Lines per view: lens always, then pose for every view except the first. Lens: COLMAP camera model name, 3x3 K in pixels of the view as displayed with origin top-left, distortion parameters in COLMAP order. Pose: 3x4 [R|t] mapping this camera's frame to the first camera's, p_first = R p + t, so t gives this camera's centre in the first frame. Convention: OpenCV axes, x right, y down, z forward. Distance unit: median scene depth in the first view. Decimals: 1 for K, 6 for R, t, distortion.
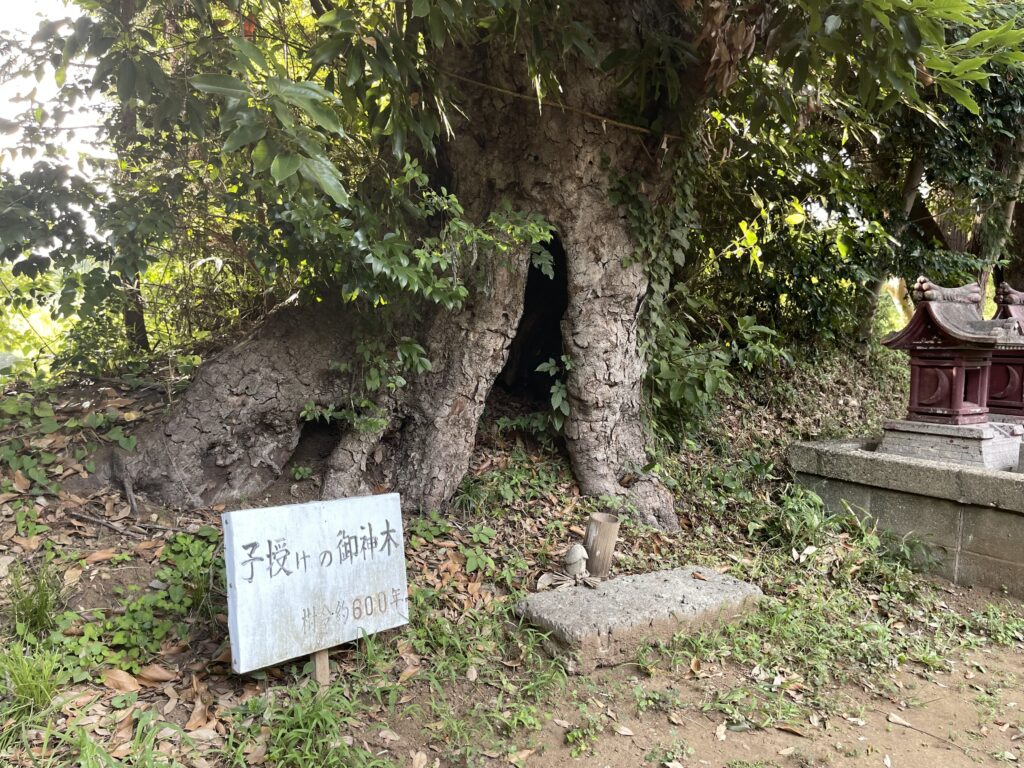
lens RADIAL K [[821.5, 0, 513.2], [0, 821.5, 386.5], [0, 0, 1]] dist [0.039864, -0.006287]
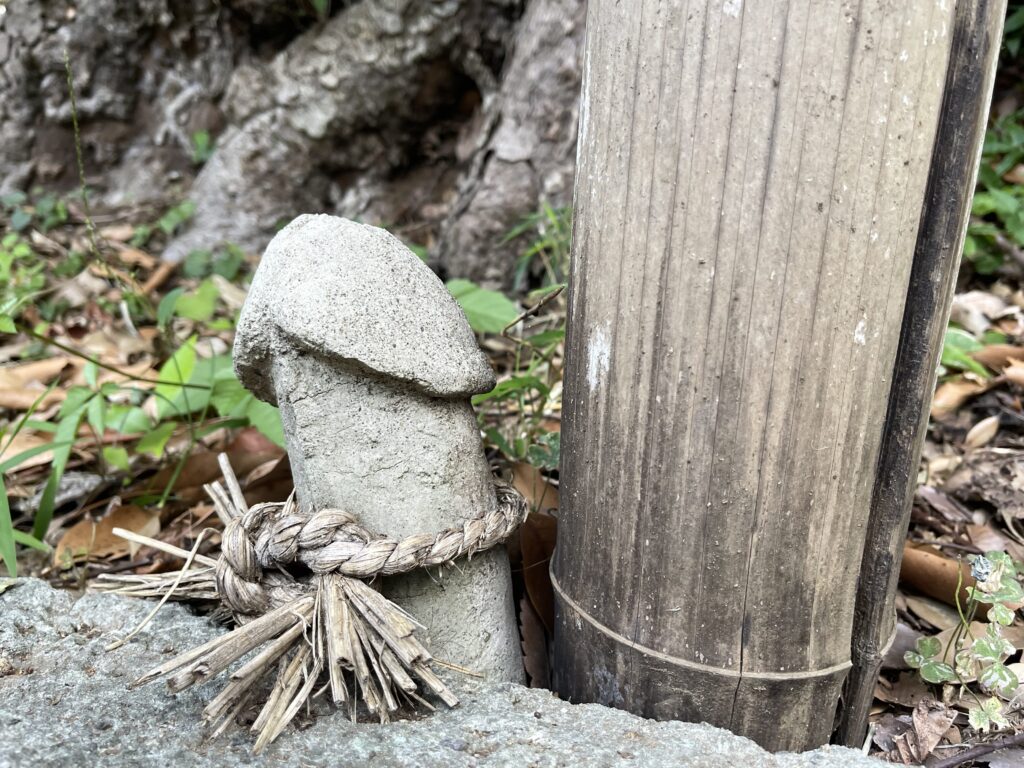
lens RADIAL K [[821.5, 0, 513.4], [0, 821.5, 387.8], [0, 0, 1]] dist [0.039864, -0.006287]
pose [[0.573825, 0.068733, -0.816088, 0.160541], [-0.096504, 0.995205, 0.015962, 0.205827], [0.813272, 0.069596, 0.577706, 0.945123]]
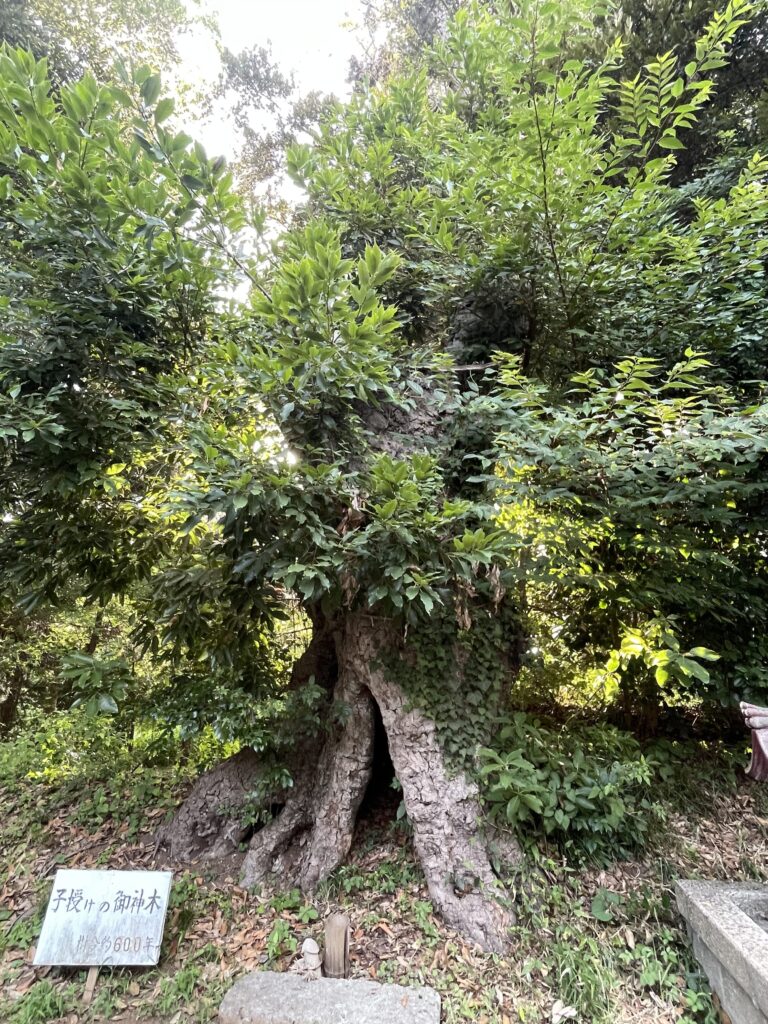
lens RADIAL K [[563.8, 0, 384.8], [0, 563.8, 513.6], [0, 0, 1]] dist [-0.004510, 0.001103]
pose [[0.694690, -0.251094, -0.674060, 0.949850], [-0.020748, 0.929709, -0.367710, -0.119965], [0.719010, 0.269430, 0.640650, 0.297386]]
